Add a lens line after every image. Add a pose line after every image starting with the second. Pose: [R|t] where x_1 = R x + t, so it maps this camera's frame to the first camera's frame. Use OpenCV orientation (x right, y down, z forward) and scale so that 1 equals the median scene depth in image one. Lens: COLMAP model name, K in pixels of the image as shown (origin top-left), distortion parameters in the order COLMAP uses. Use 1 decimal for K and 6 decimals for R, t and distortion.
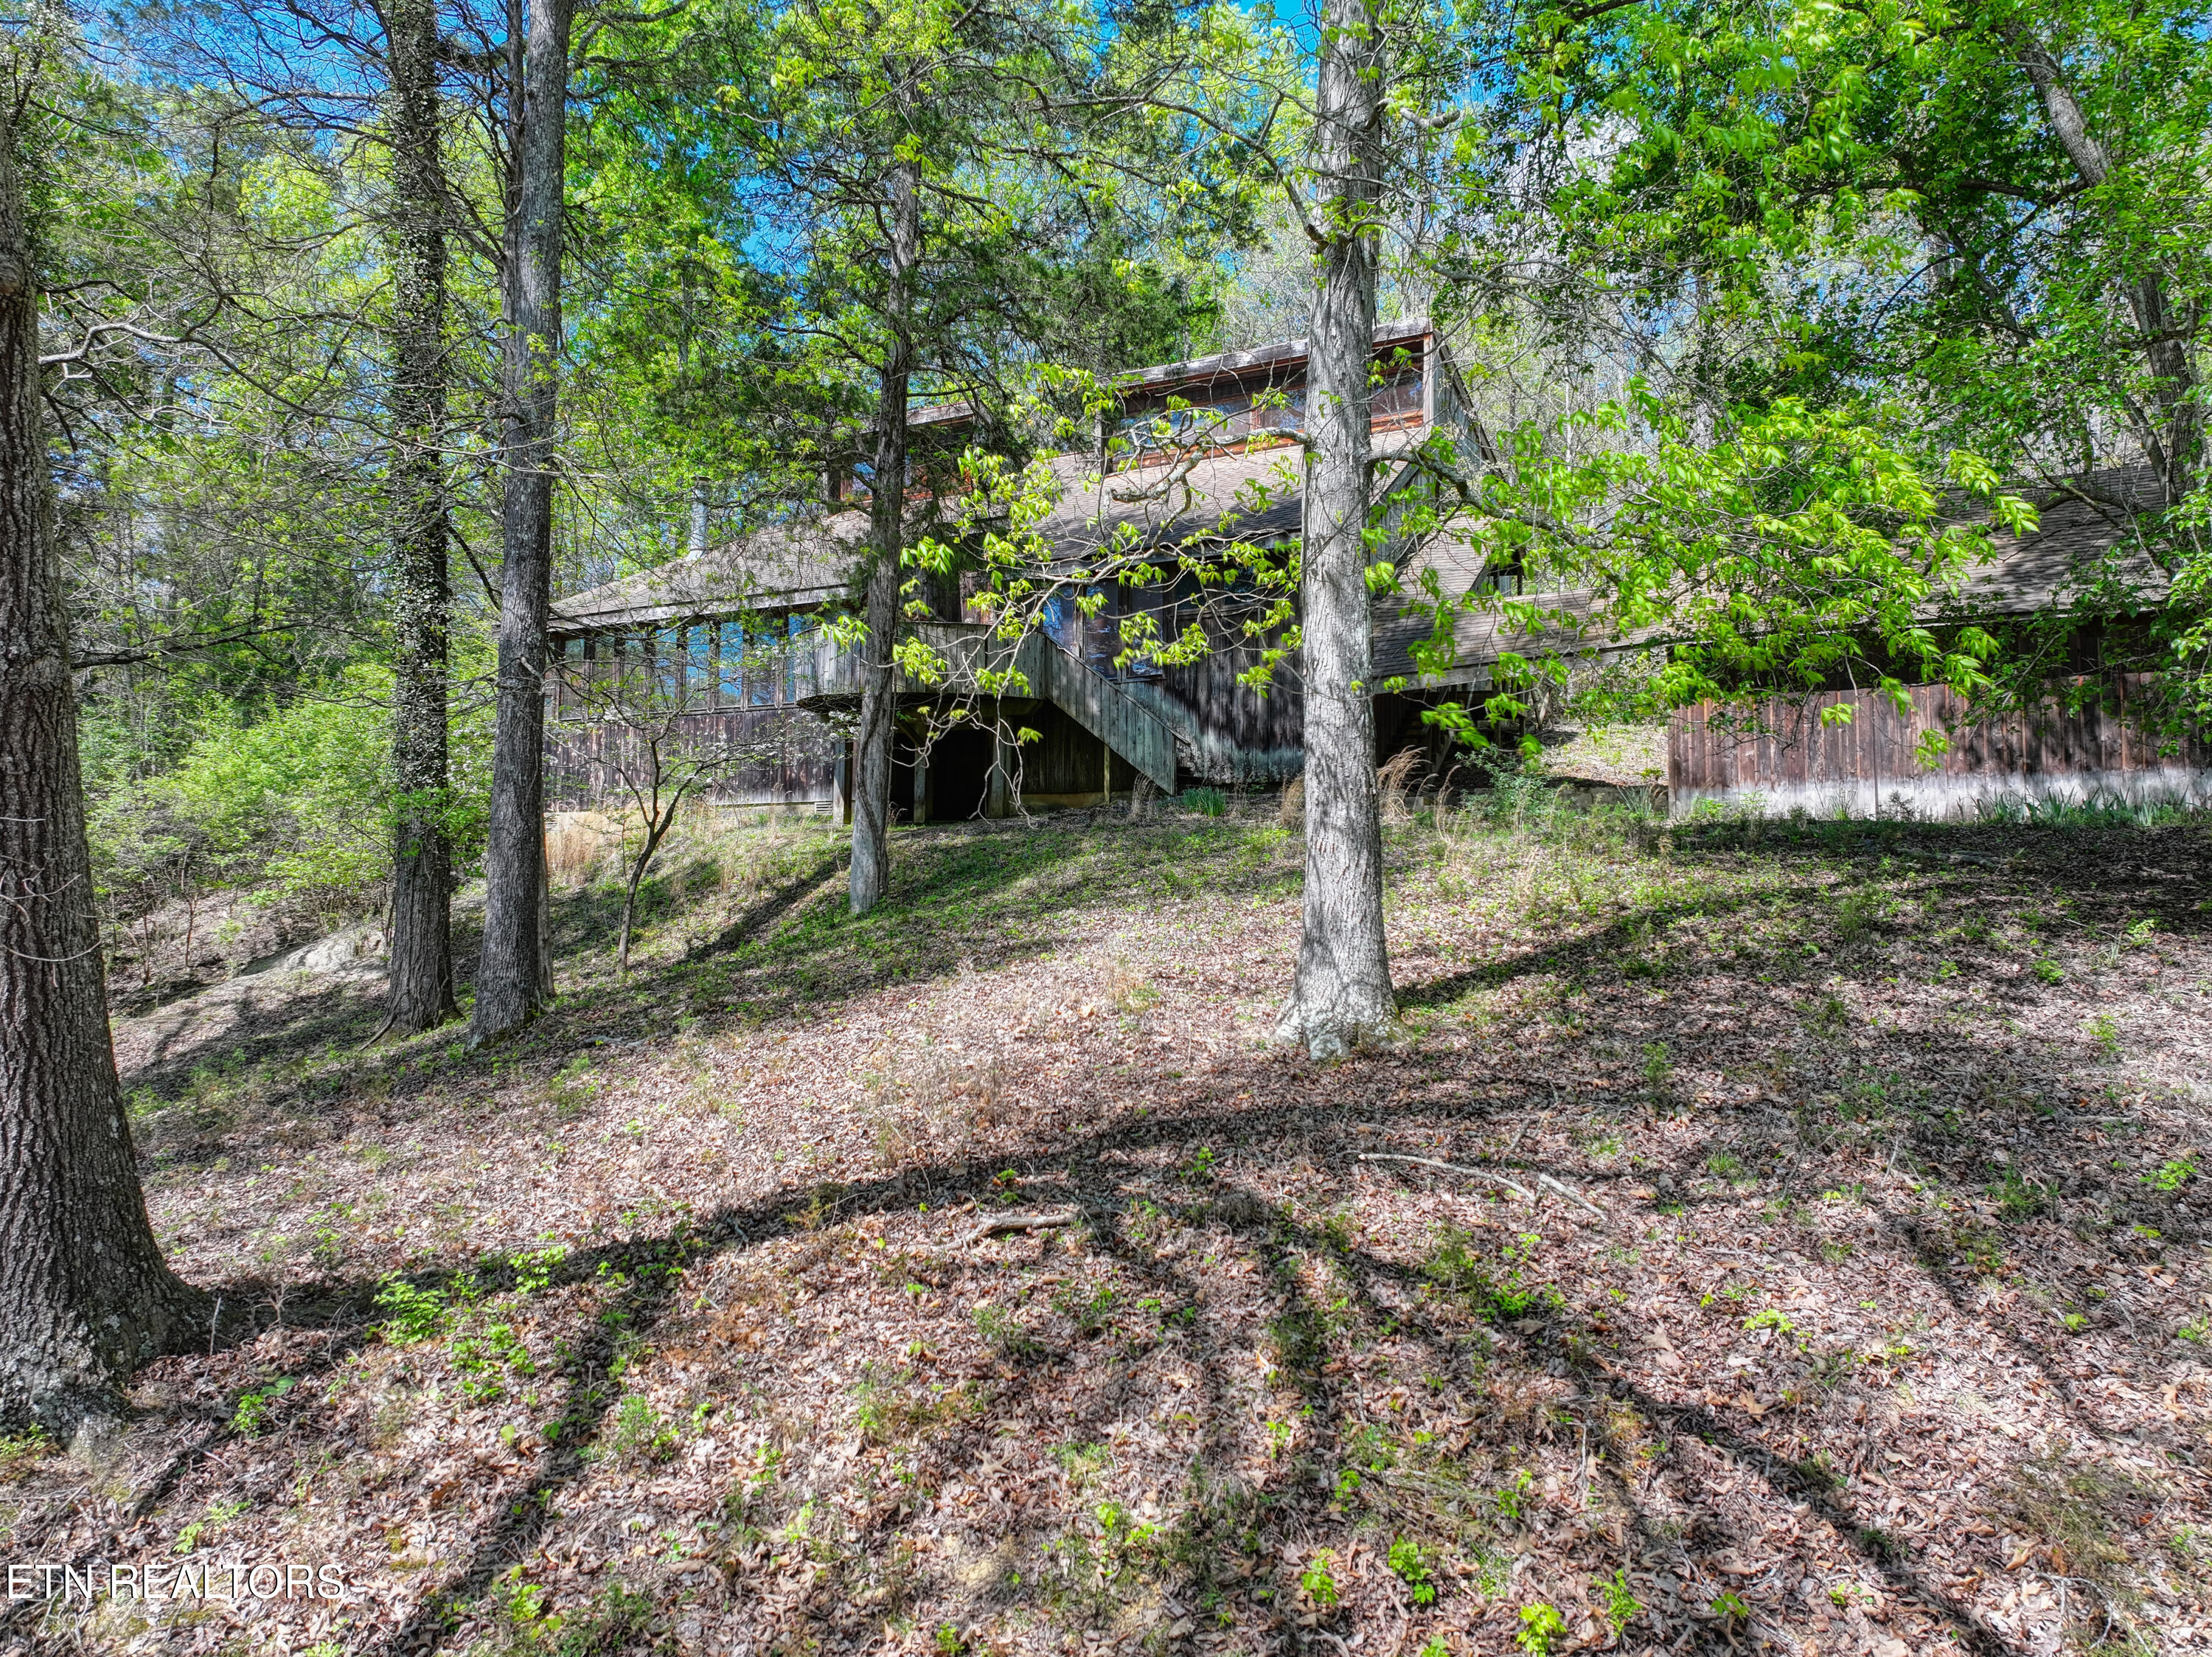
lens RADIAL K [[1632.4, 0, 1168.1], [0, 1632.4, 781.2], [0, 0, 1]] dist [0.006457, 0.003370]
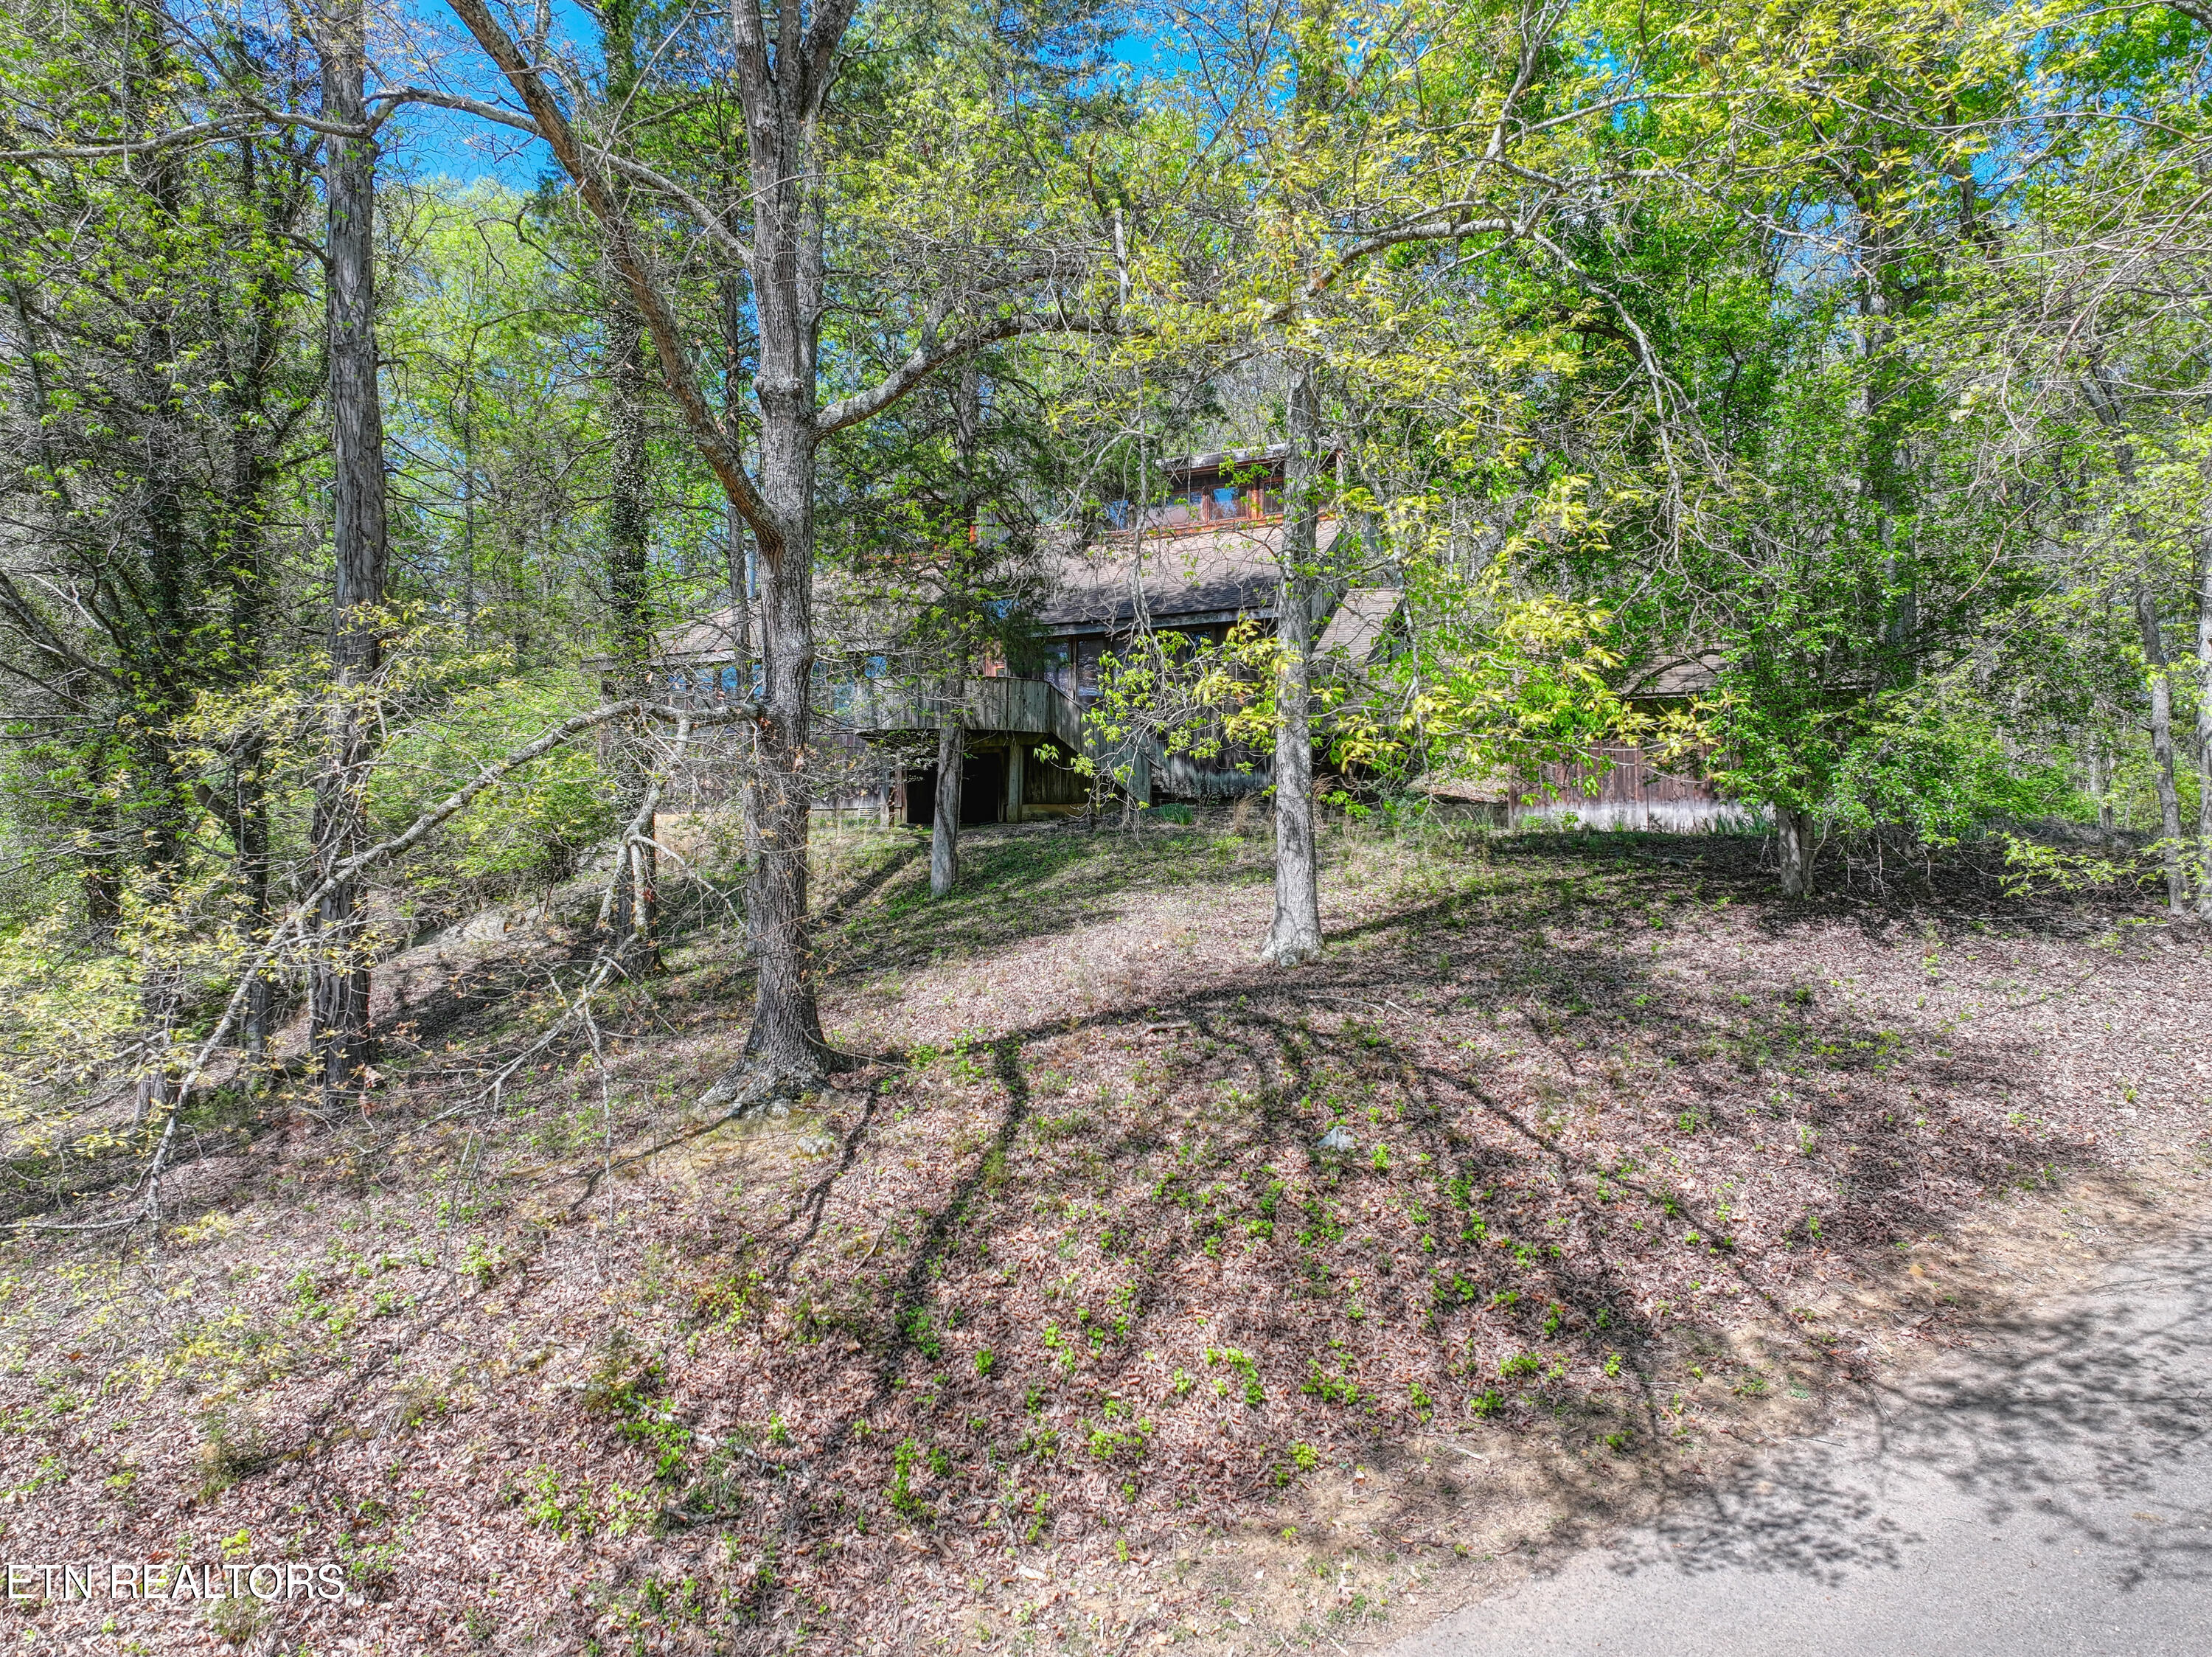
lens RADIAL K [[1590.3, 0, 1158.8], [0, 1590.3, 769.5], [0, 0, 1]] dist [-0.002111, -0.000444]
pose [[0.998908, 0.002630, 0.046638, -0.180251], [-0.002651, 0.999996, 0.000396, -0.084100], [-0.046637, -0.000519, 0.998912, -1.098788]]
